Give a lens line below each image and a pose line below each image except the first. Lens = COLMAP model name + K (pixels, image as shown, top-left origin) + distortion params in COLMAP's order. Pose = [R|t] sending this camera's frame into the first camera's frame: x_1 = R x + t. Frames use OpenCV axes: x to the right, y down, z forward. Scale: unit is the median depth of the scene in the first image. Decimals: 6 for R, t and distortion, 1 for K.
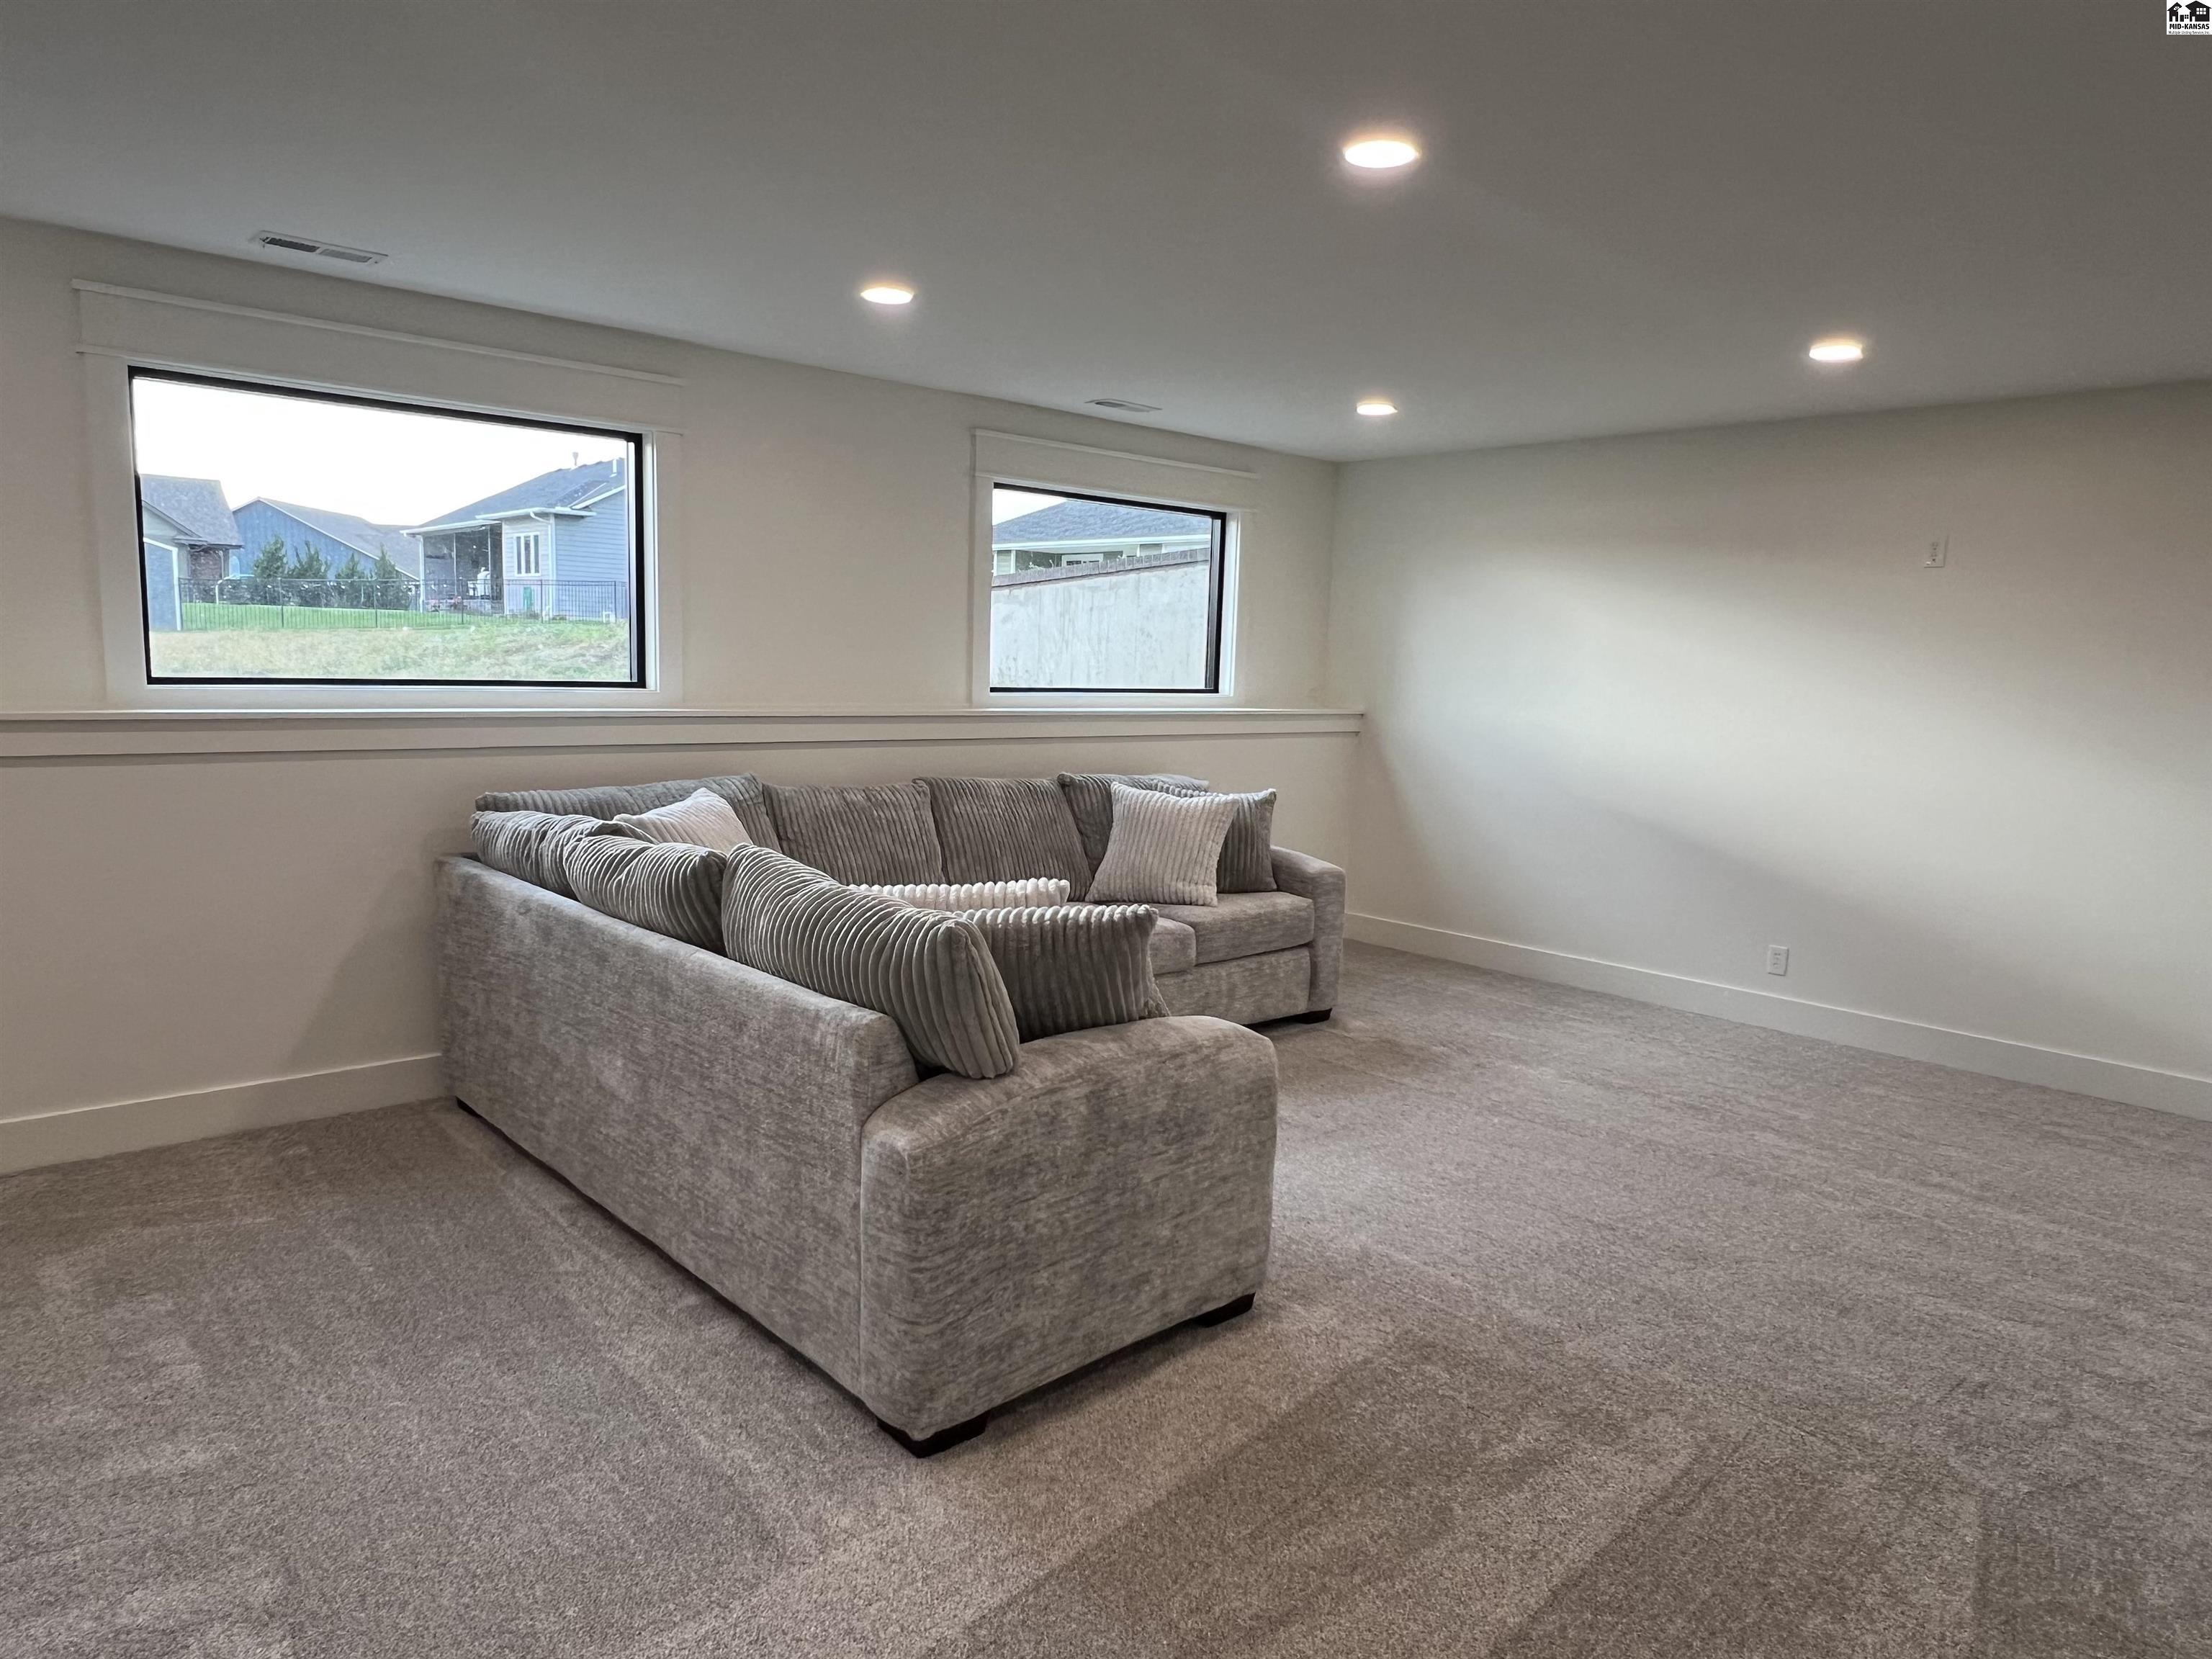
lens RADIAL K [[1417.0, 0, 1096.1], [0, 1417.0, 843.8], [0, 0, 1]] dist [0.004034, -0.005674]
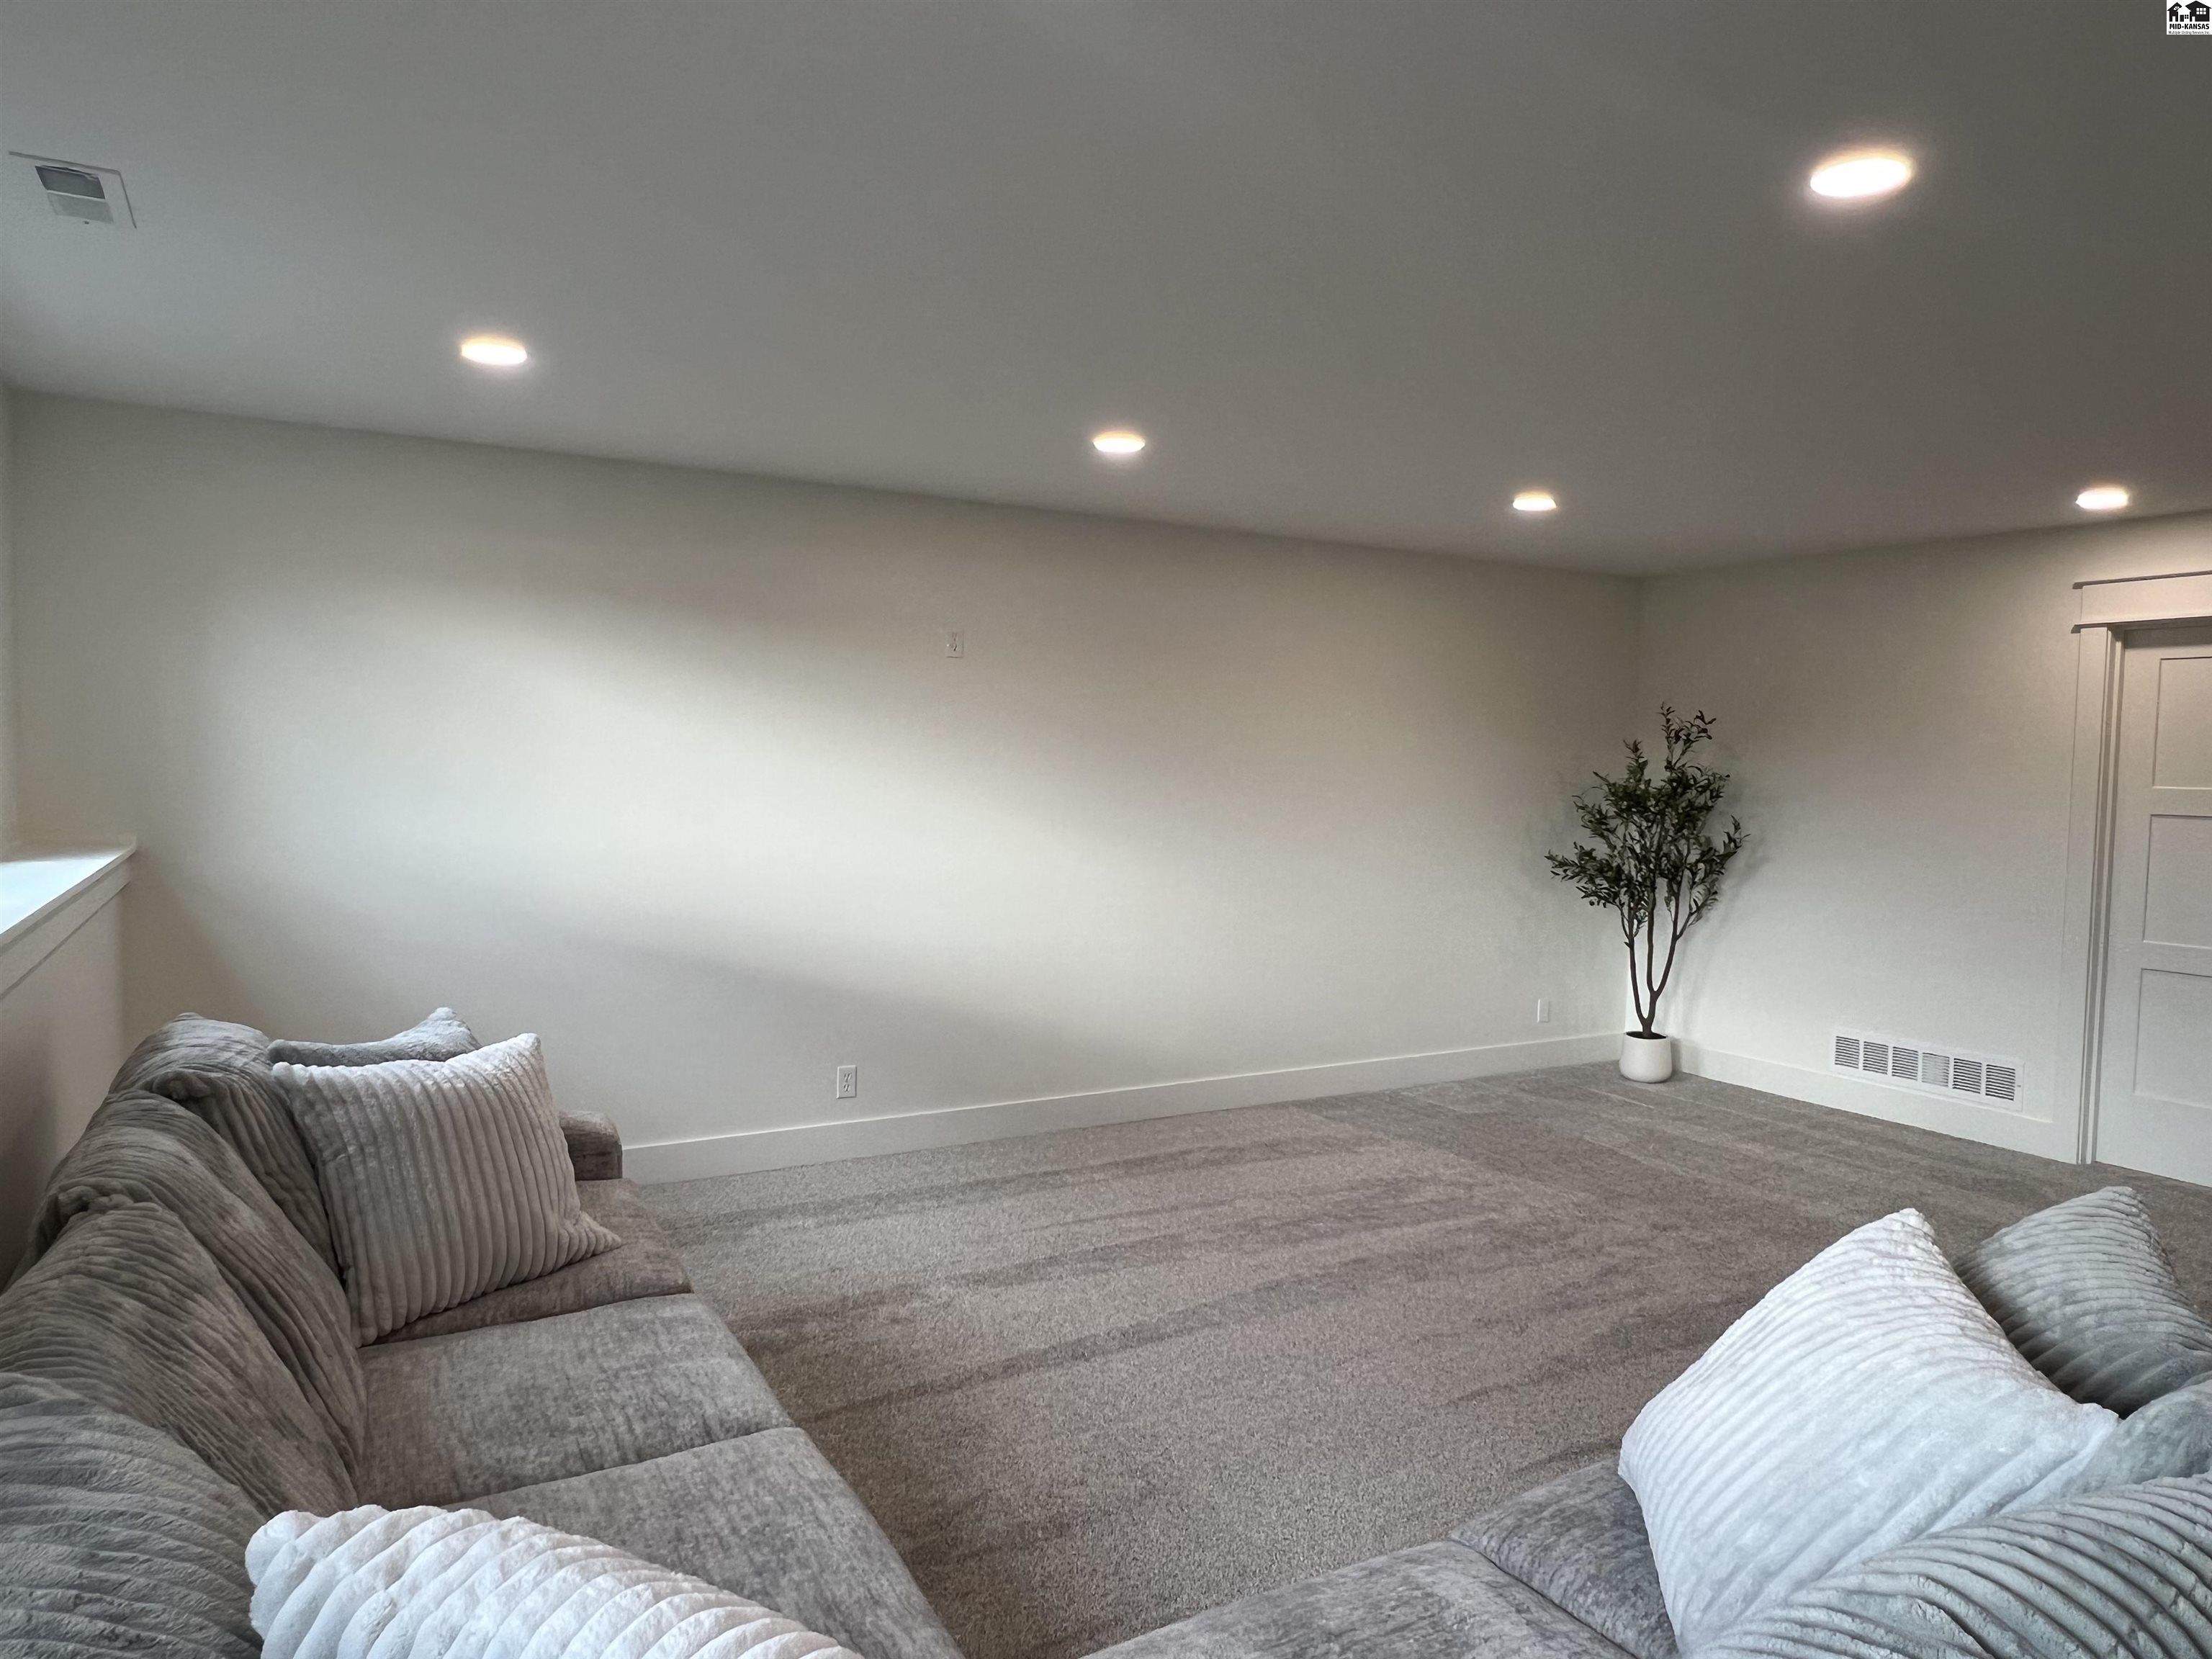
lens RADIAL K [[1424.4, 0, 1092.6], [0, 1424.4, 840.6], [0, 0, 1]] dist [-0.001068, -0.000518]
pose [[0.200404, -0.088541, 0.975704, -0.468220], [0.113071, 0.991343, 0.066736, -0.147454], [-0.973167, 0.096950, 0.208680, 0.855579]]
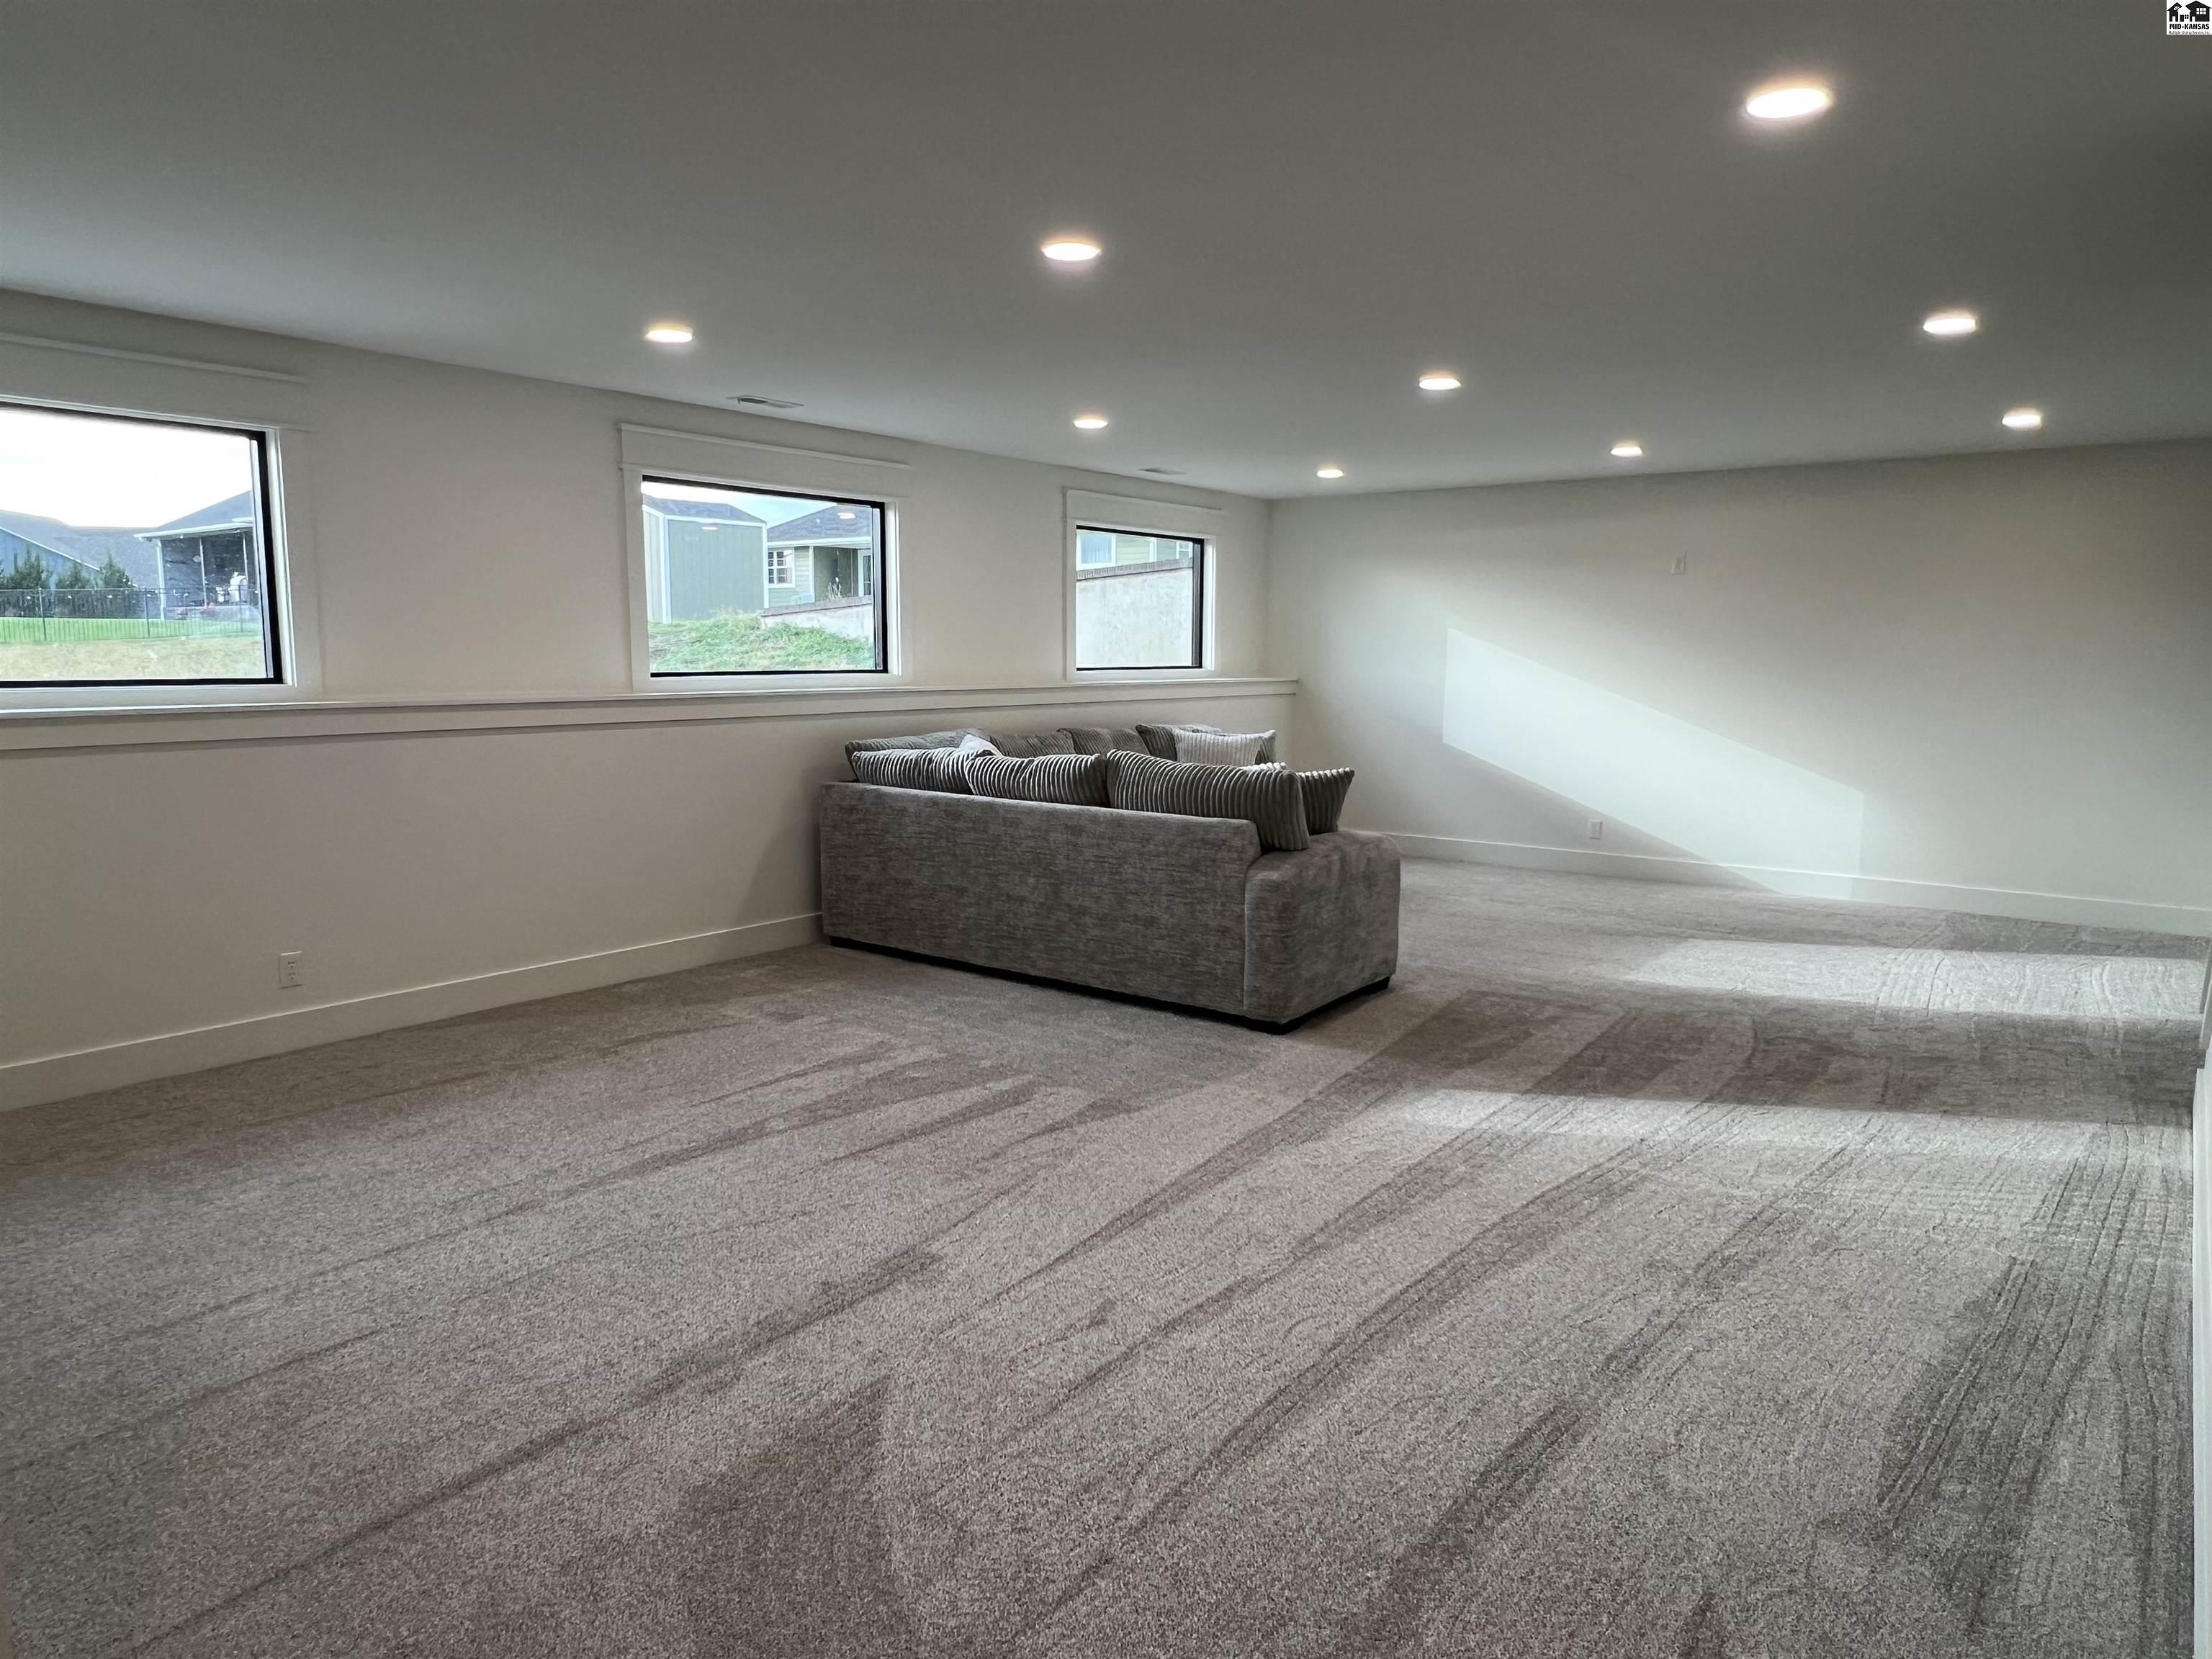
lens RADIAL K [[1417.0, 0, 1096.1], [0, 1417.0, 843.8], [0, 0, 1]] dist [0.004034, -0.005674]
pose [[0.983817, -0.051613, 0.171579, -0.421597], [0.050131, 0.998659, 0.012965, 0.068269], [-0.172018, -0.004154, 0.985085, -0.566564]]
